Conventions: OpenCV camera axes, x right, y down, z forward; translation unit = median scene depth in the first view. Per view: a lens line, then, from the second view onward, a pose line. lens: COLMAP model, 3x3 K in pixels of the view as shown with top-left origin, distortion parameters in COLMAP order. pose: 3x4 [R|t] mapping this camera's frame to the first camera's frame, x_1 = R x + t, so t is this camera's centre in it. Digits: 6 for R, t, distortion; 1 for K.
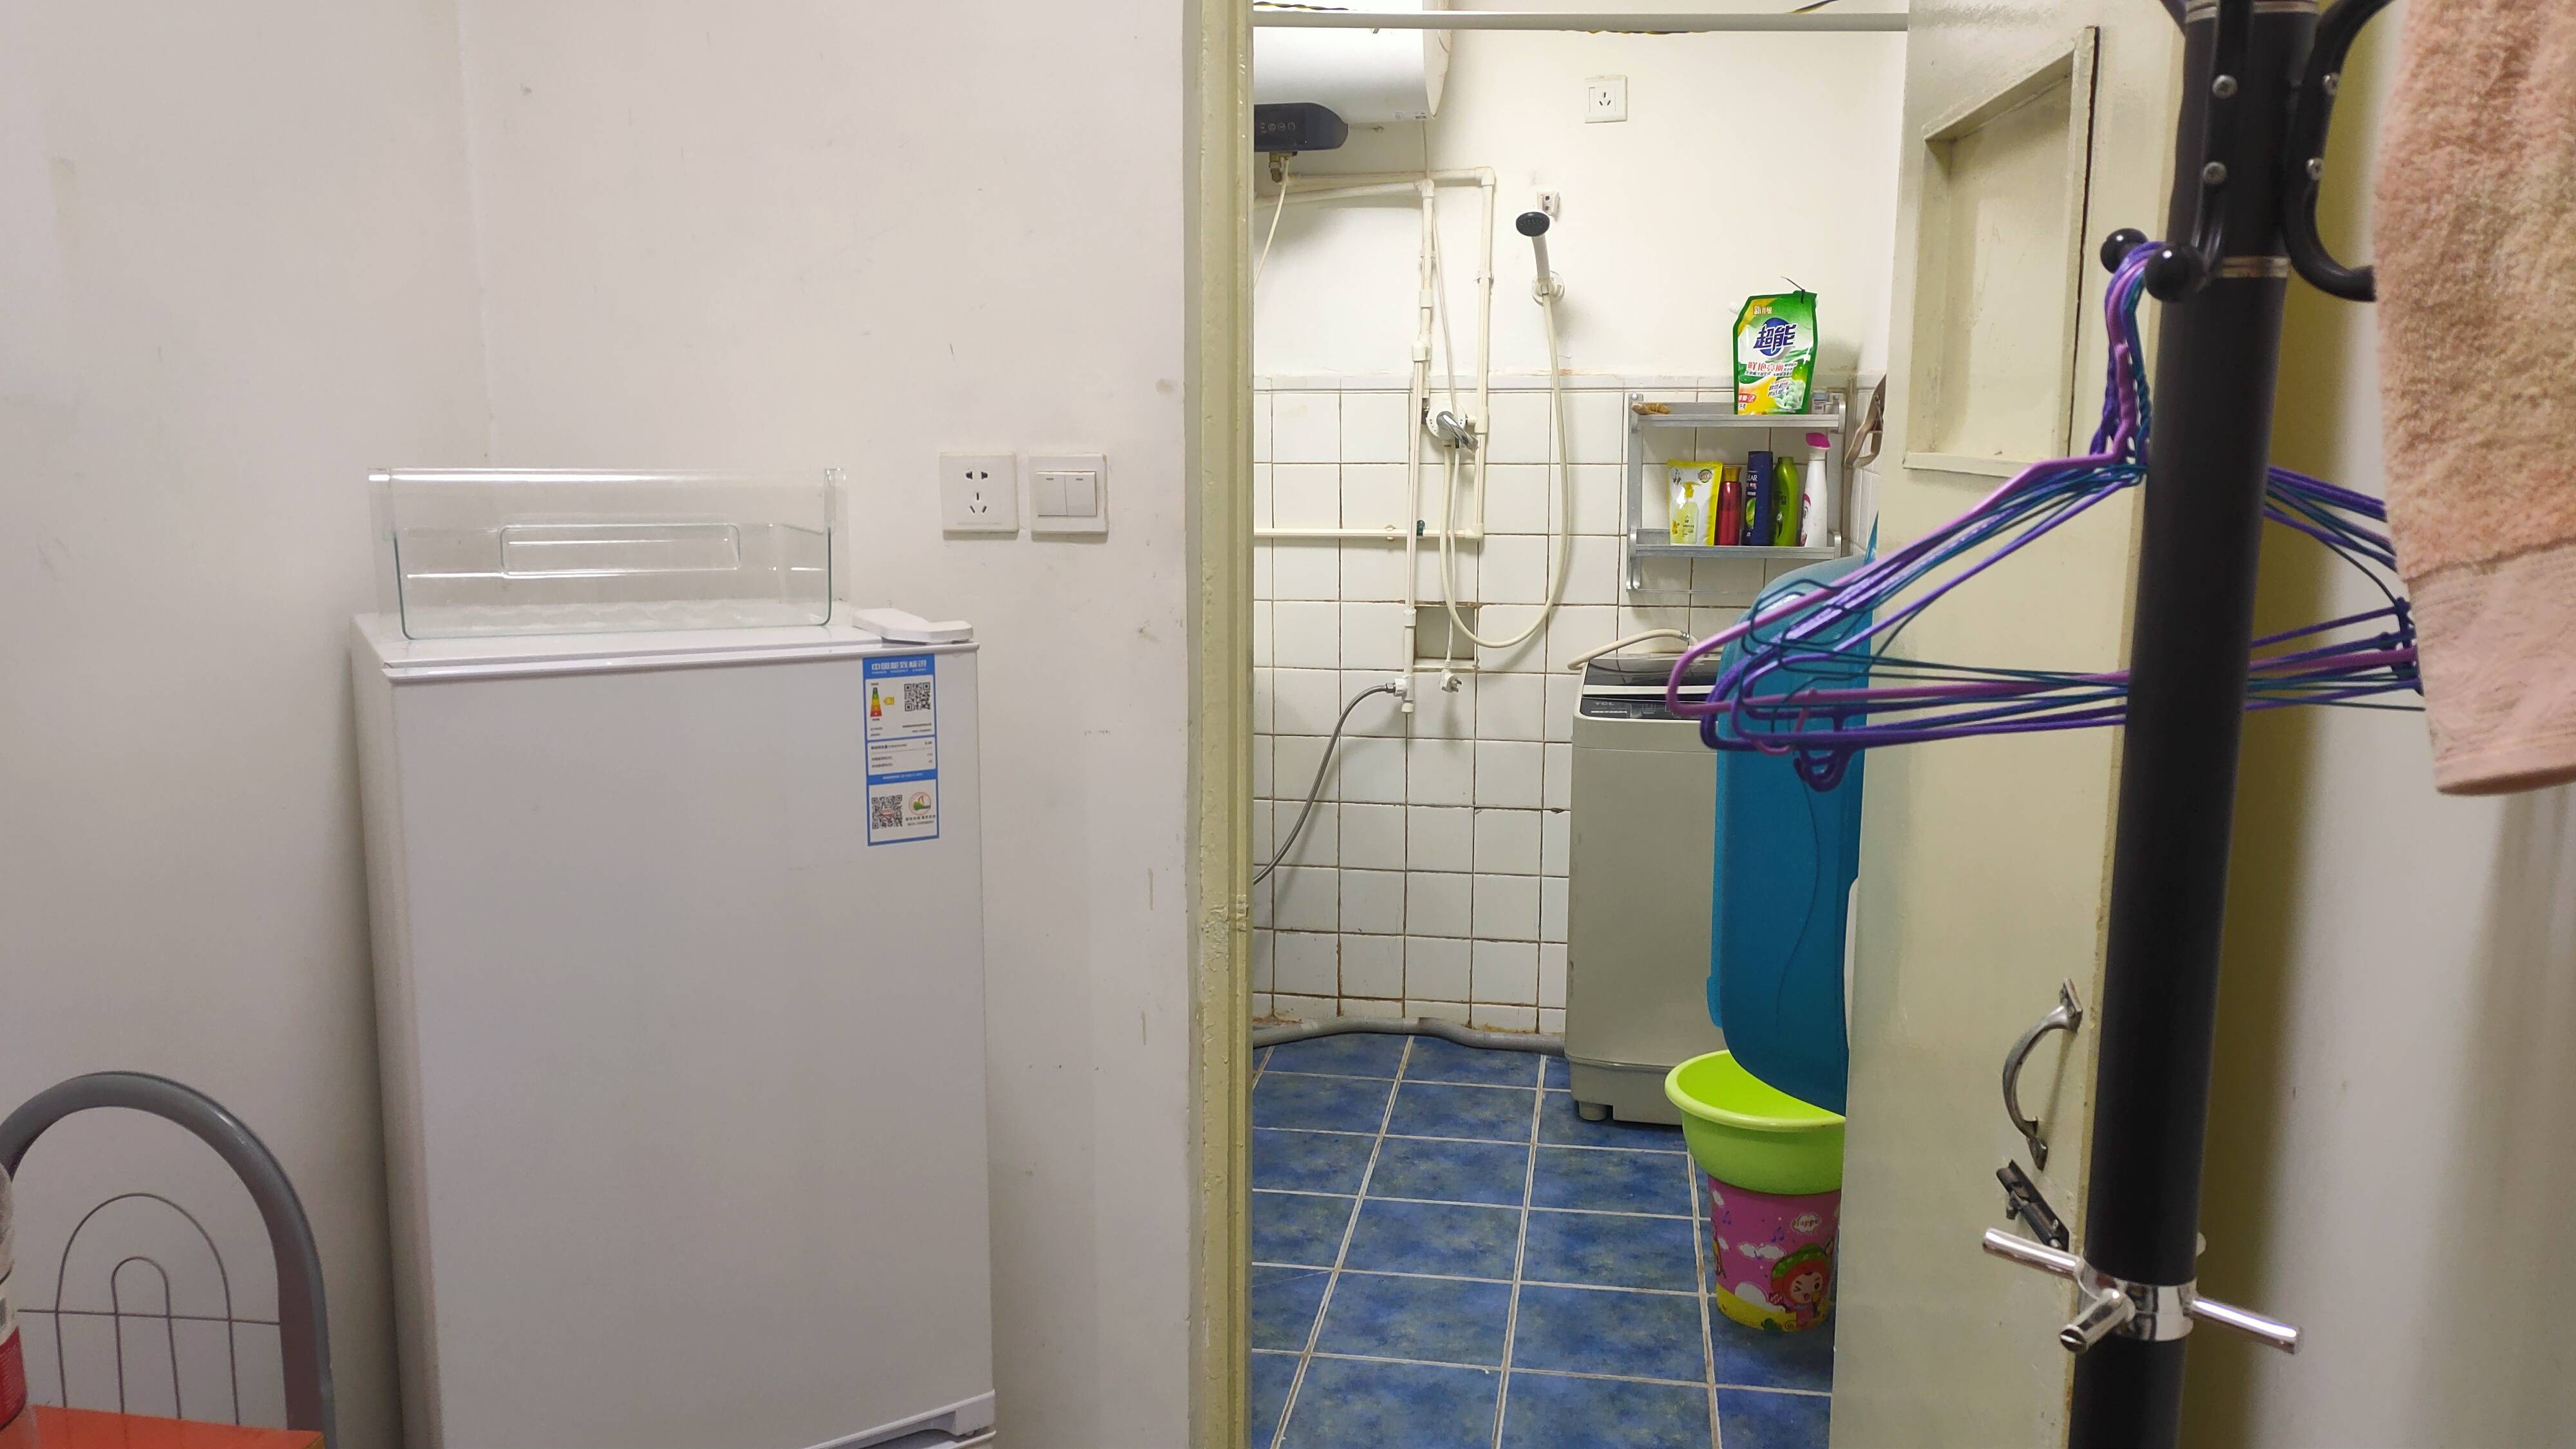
lens RADIAL K [[1956.5, 0, 1288.0], [0, 1956.5, 724.5], [0, 0, 1]] dist [0.061939, 0.000152]
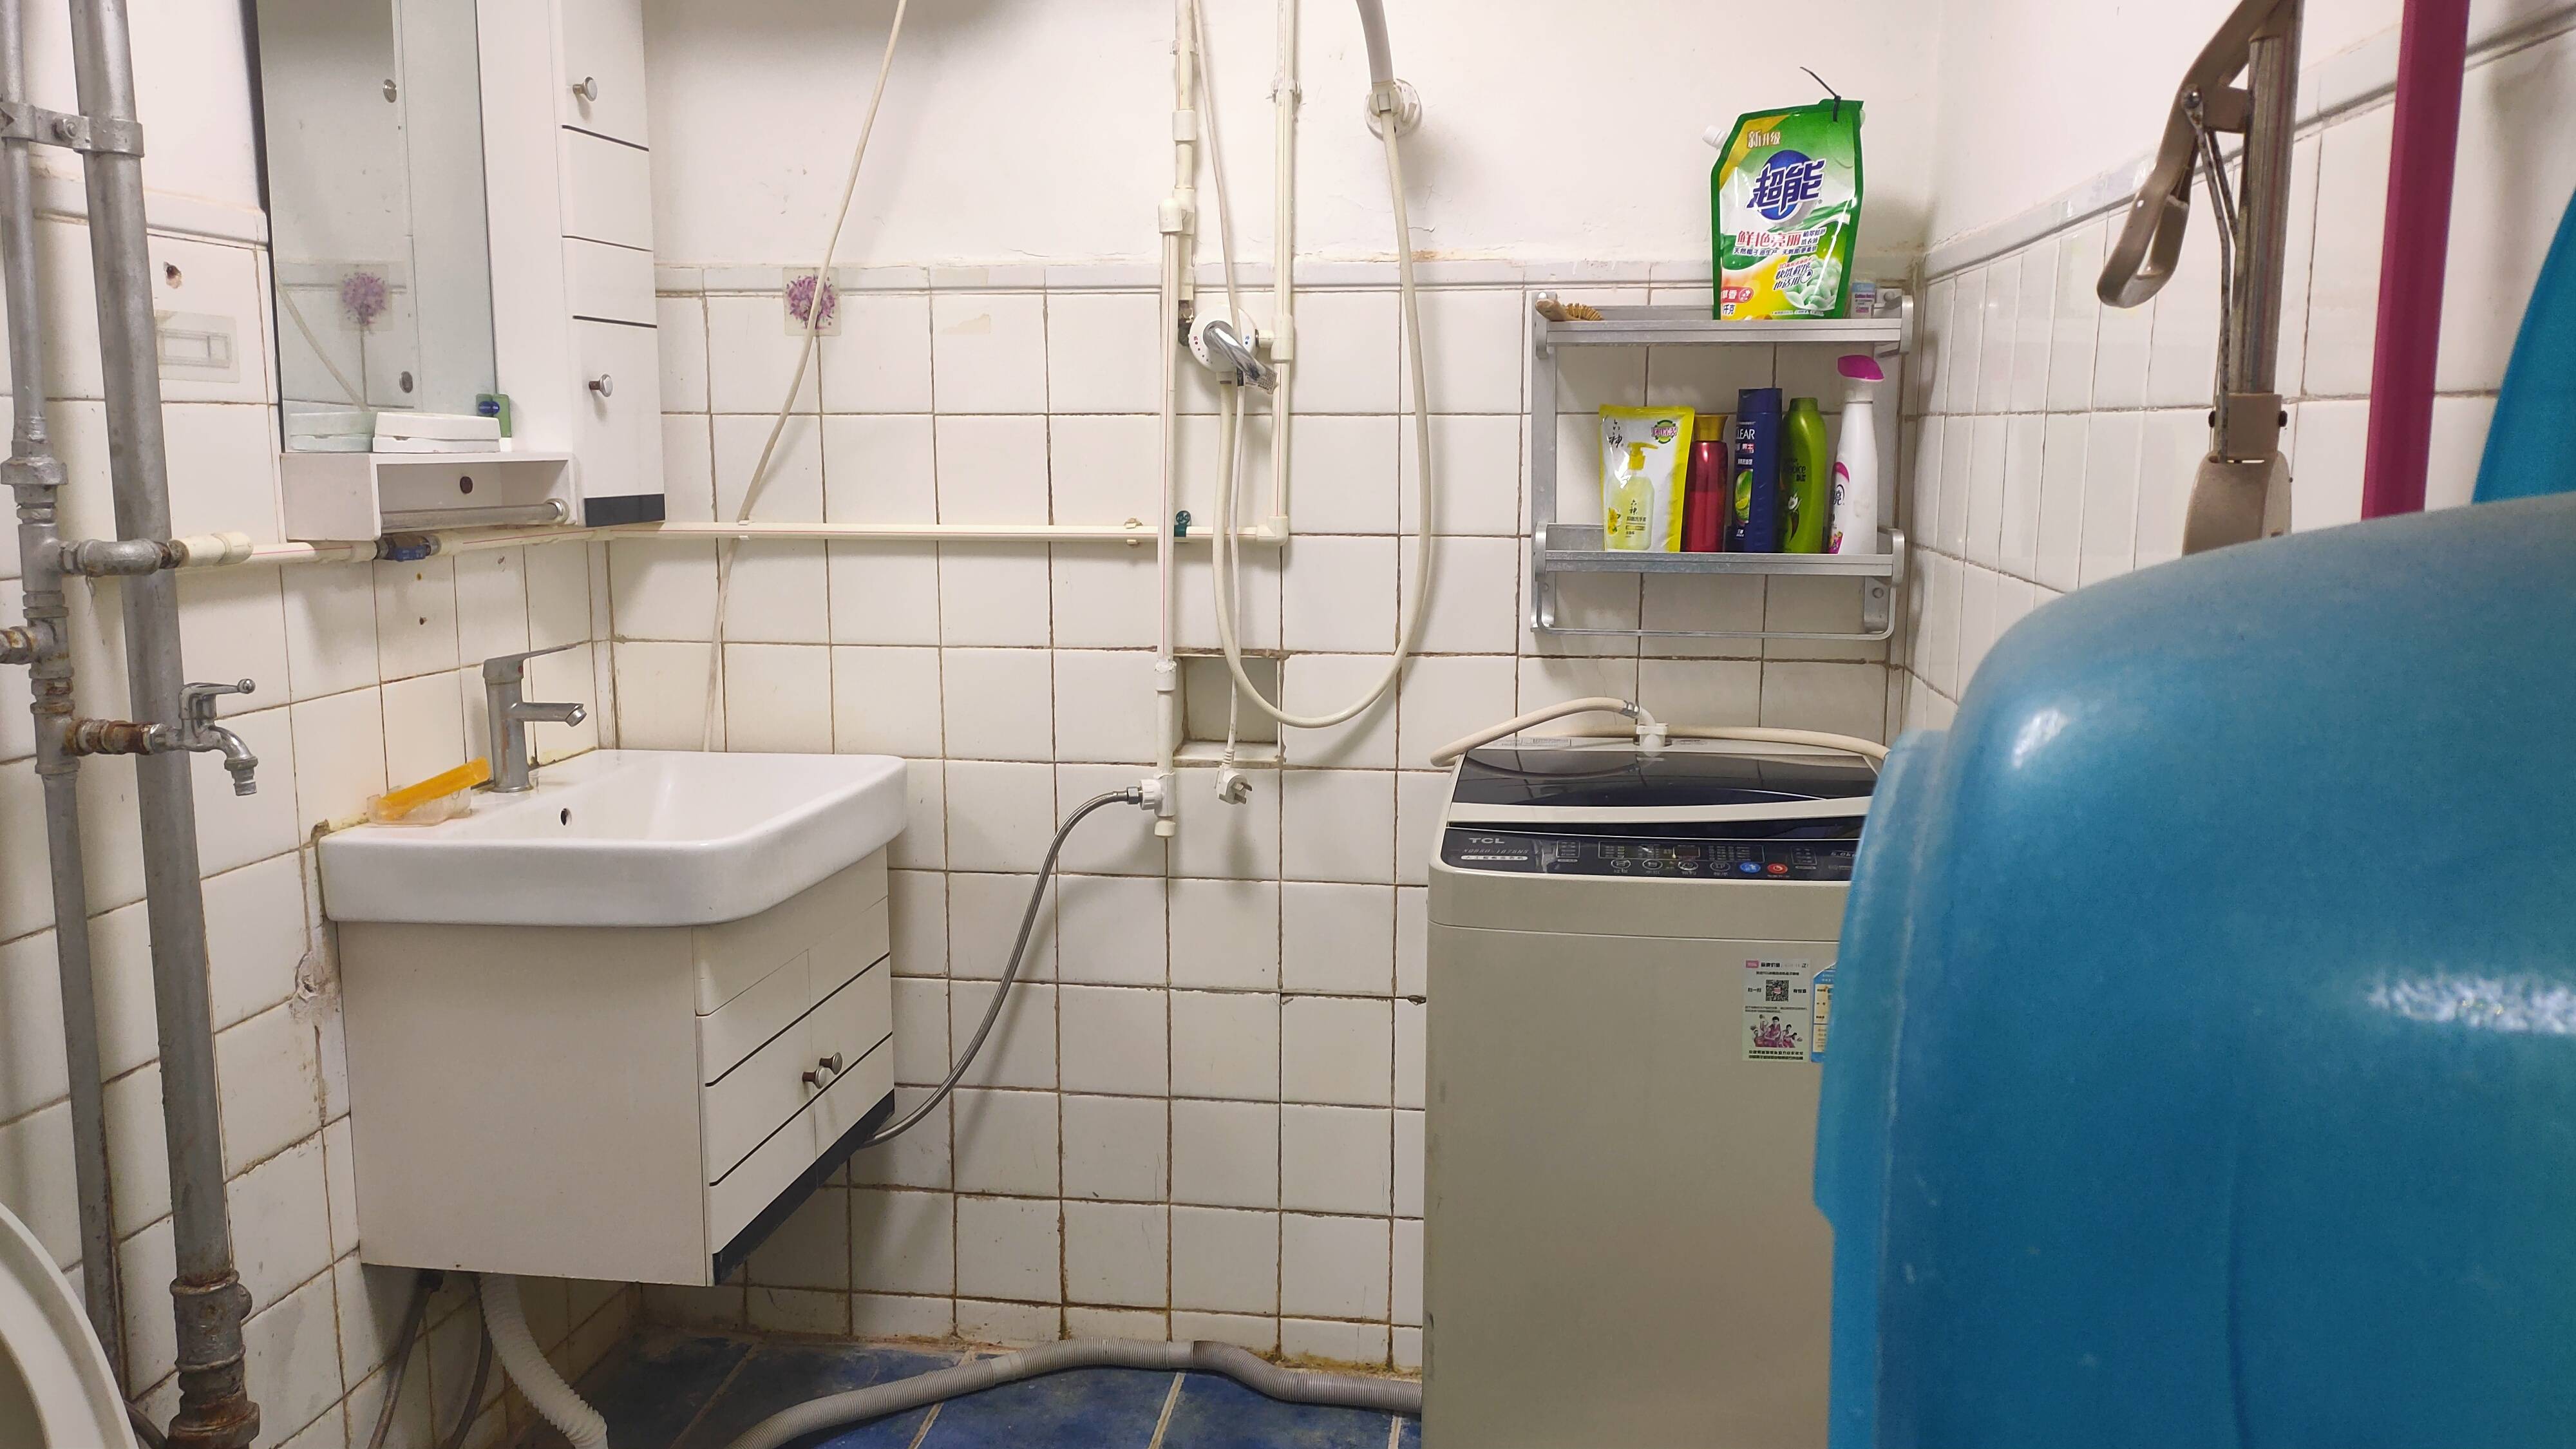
lens RADIAL K [[1956.5, 0, 1288.0], [0, 1956.5, 724.5], [0, 0, 1]] dist [0.061939, 0.000152]
pose [[0.999407, -0.002568, 0.034337, 0.080128], [0.003099, 0.999876, -0.015424, -0.031413], [-0.034293, 0.015521, 0.999291, 0.419317]]
